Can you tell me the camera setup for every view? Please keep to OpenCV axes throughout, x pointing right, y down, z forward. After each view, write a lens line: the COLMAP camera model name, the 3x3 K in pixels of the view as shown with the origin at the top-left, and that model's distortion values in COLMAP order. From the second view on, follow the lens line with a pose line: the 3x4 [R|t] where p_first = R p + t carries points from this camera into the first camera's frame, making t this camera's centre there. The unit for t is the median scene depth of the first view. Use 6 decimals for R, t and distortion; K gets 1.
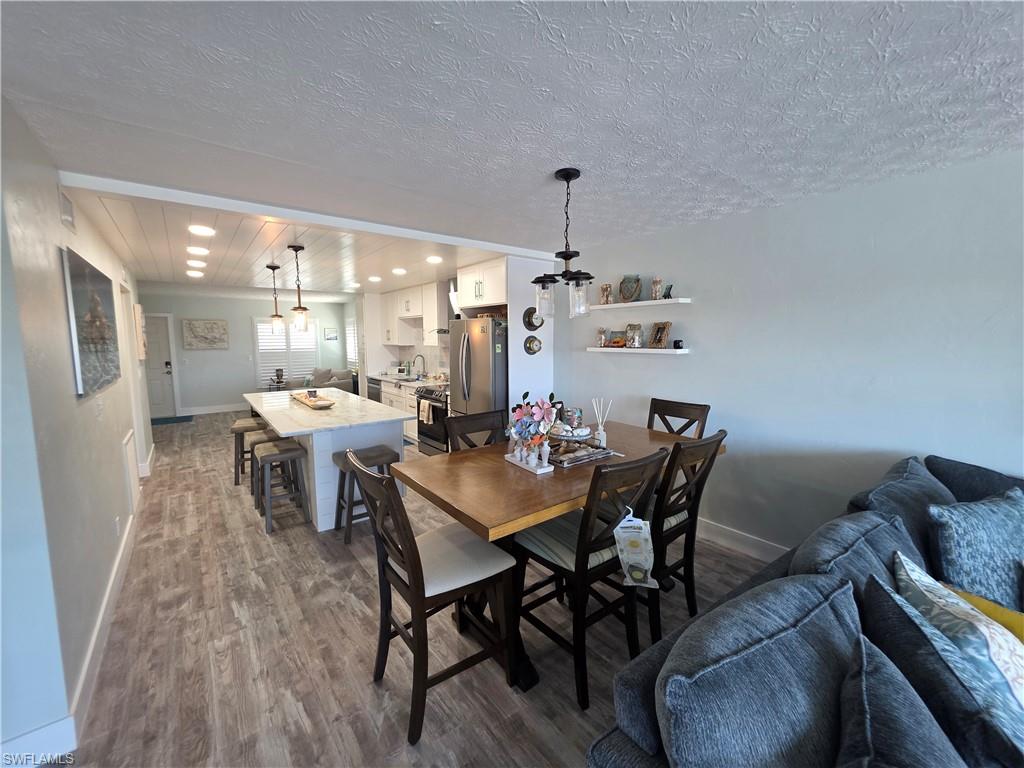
lens RADIAL K [[412.0, 0, 510.9], [0, 412.0, 380.0], [0, 0, 1]] dist [0.001550, -0.000072]
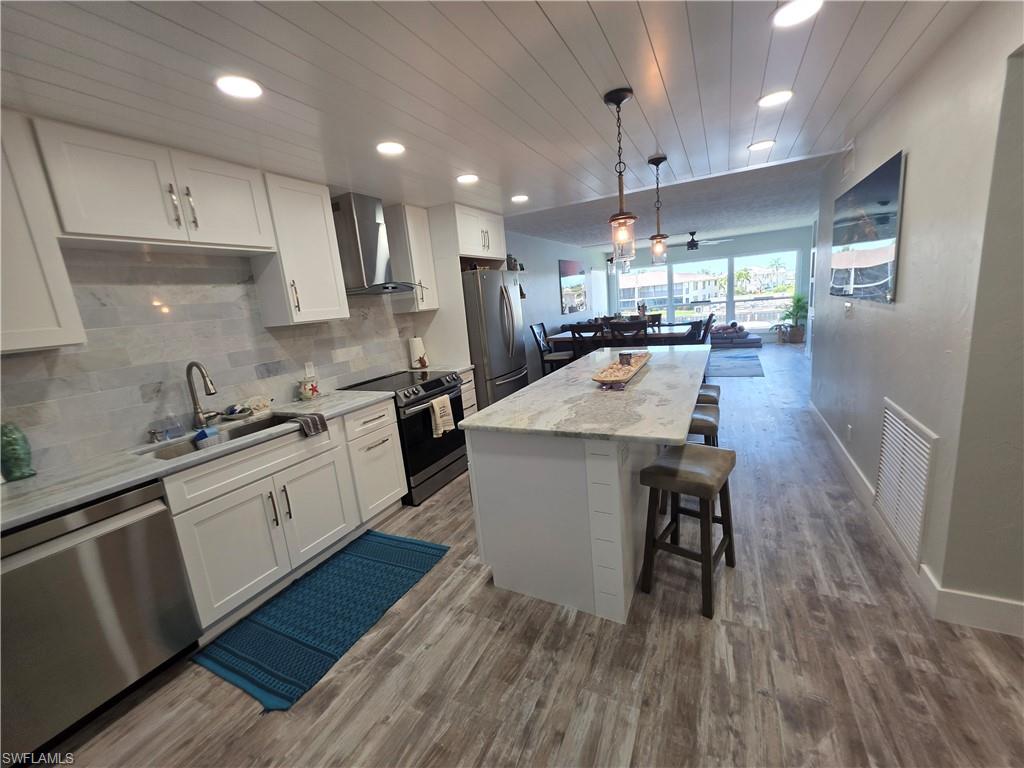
lens RADIAL K [[416.5, 0, 514.9], [0, 416.5, 382.3], [0, 0, 1]] dist [0.002169, 0.000700]
pose [[-0.430094, -0.133032, 0.892929, -1.072656], [0.184149, 0.955360, 0.231032, -0.126038], [-0.883803, 0.263798, -0.386397, 1.508839]]
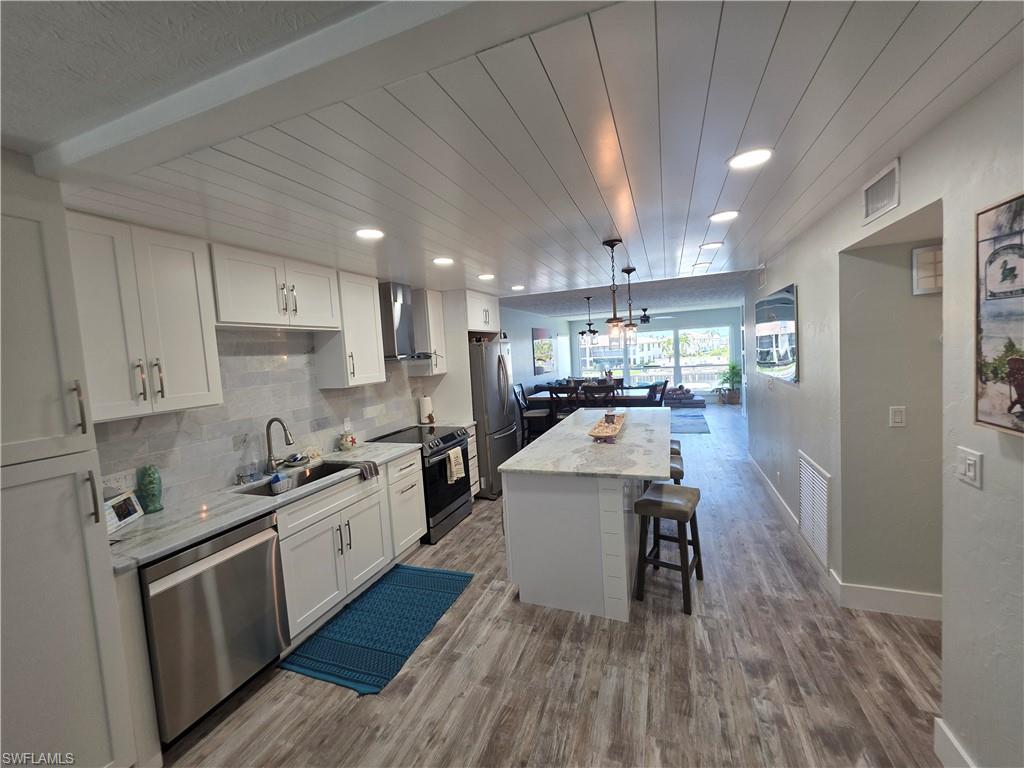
lens RADIAL K [[412.0, 0, 510.9], [0, 412.0, 380.0], [0, 0, 1]] dist [0.001550, -0.000072]
pose [[-0.514550, -0.020111, 0.857224, -1.171655], [0.152778, 0.981578, 0.114733, -0.185009], [-0.843740, 0.190001, -0.501999, 1.675937]]
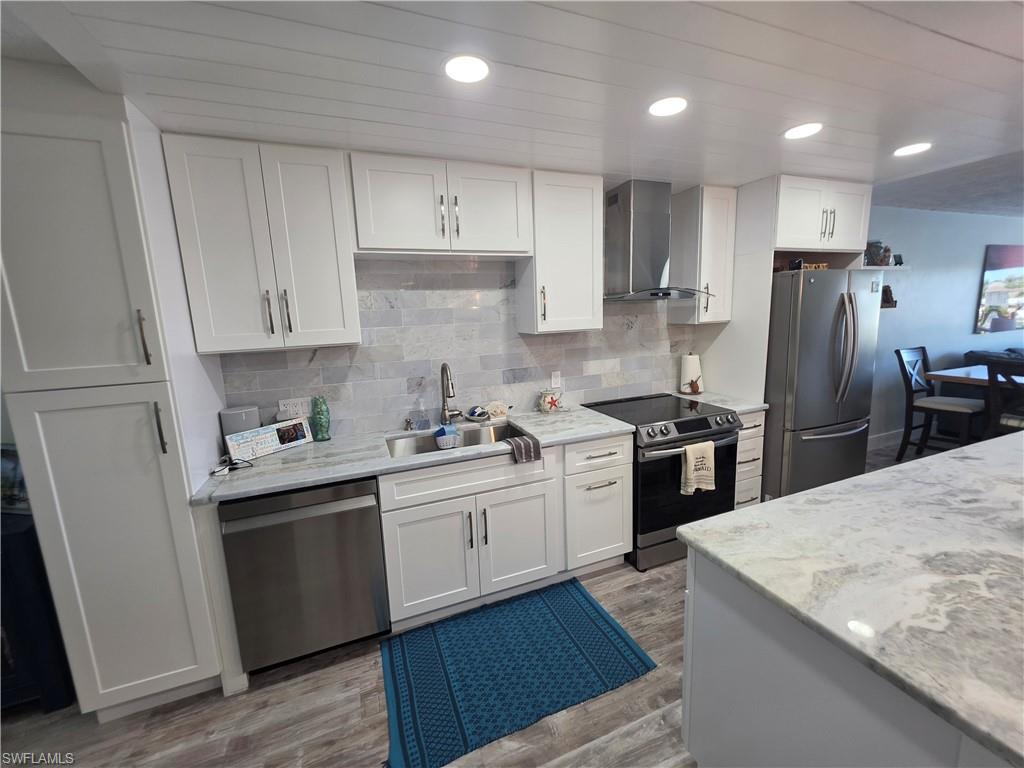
lens RADIAL K [[414.6, 0, 506.0], [0, 414.6, 379.3], [0, 0, 1]] dist [0.001066, 0.000181]
pose [[0.282869, -0.159524, 0.945800, -0.914024], [0.134812, 0.982896, 0.125462, -0.143031], [-0.949637, 0.092015, 0.299537, 1.405310]]
